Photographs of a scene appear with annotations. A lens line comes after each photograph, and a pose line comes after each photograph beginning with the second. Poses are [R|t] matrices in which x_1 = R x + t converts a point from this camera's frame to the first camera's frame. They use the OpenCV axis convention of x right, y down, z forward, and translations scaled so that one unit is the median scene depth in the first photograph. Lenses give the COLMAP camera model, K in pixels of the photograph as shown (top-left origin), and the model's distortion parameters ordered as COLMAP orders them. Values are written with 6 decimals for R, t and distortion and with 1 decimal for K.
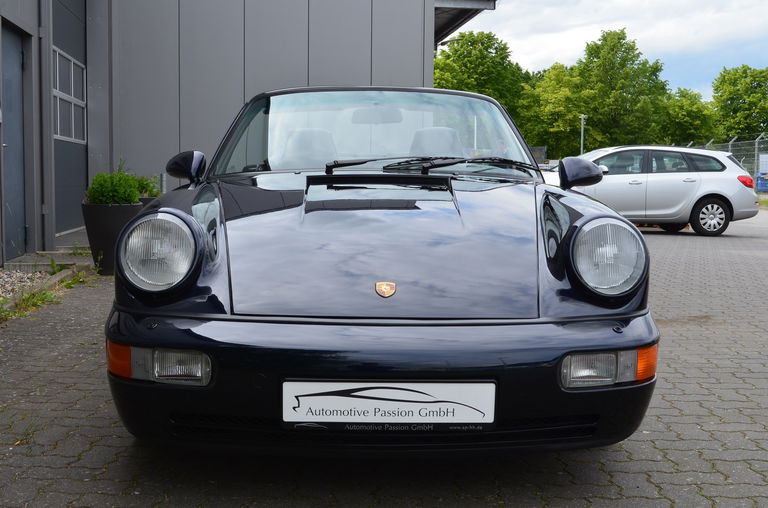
lens RADIAL K [[1003.9, 0, 384.0], [0, 1003.9, 254.0], [0, 0, 1]] dist [-0.021765, -0.017831]
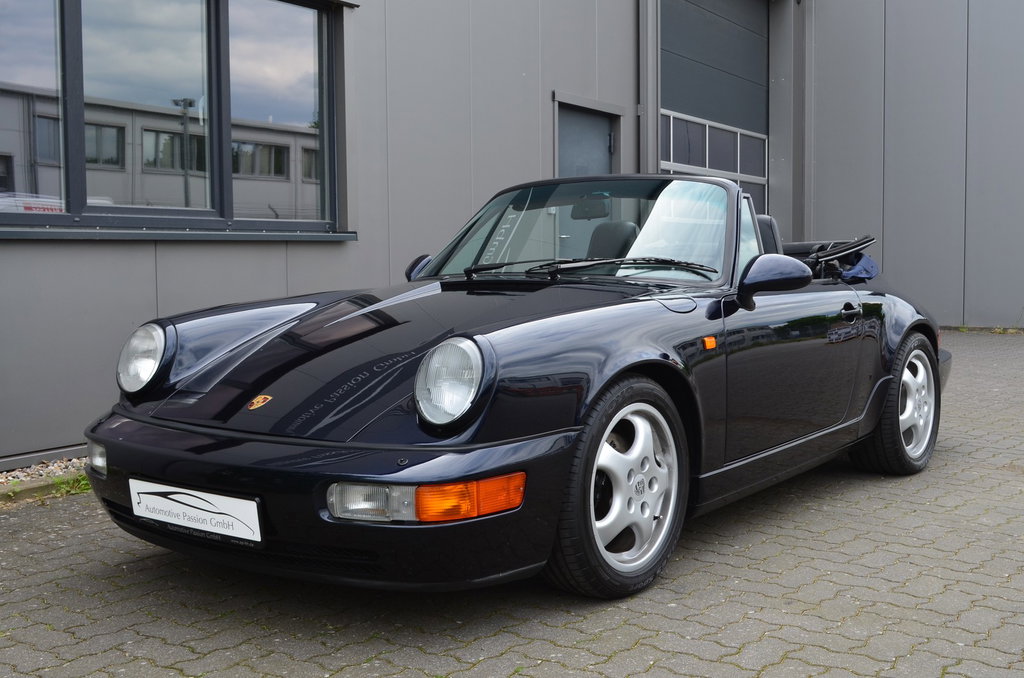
lens RADIAL K [[1235.3, 0, 512.0], [0, 1235.3, 339.0], [0, 0, 1]] dist [0.012943, 0.006862]
pose [[0.767435, 0.029047, -0.640468, 0.321985], [-0.034802, 0.999388, 0.003625, -0.013459], [0.640182, 0.019508, 0.767976, 0.064678]]
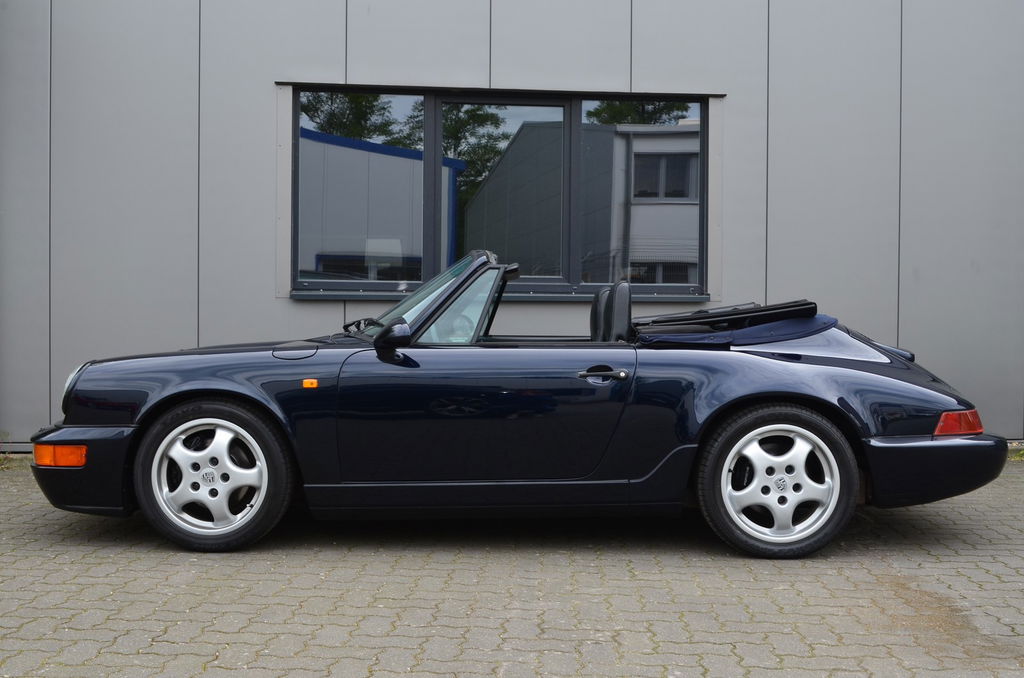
lens RADIAL K [[1182.9, 0, 512.0], [0, 1182.9, 339.0], [0, 0, 1]] dist [-0.029826, -0.023650]
pose [[-0.064771, 0.014087, -0.997801, 0.650656], [-0.088655, 0.995865, 0.019815, -0.054358], [0.993954, 0.089744, -0.063254, 0.610369]]
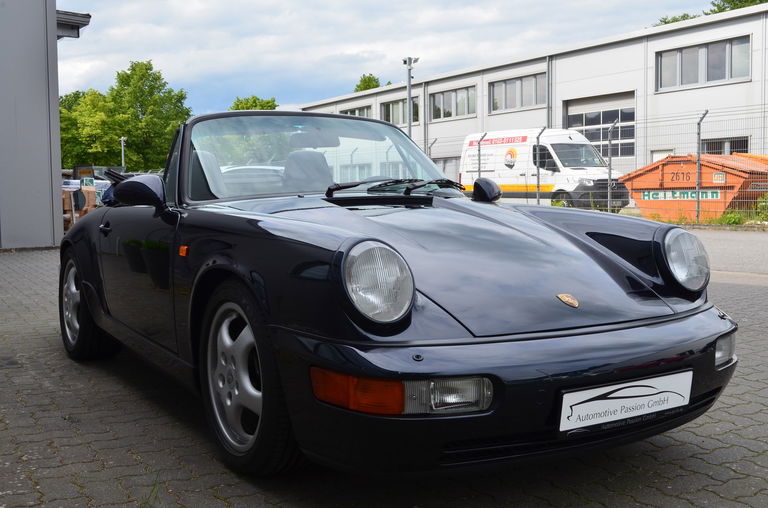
lens RADIAL K [[887.2, 0, 384.0], [0, 887.2, 254.0], [0, 0, 1]] dist [-0.029826, -0.023650]
pose [[0.857793, -0.057149, 0.510808, -0.215502], [0.060503, 0.998117, 0.010067, -0.012071], [-0.510421, 0.022270, 0.859636, 0.085314]]
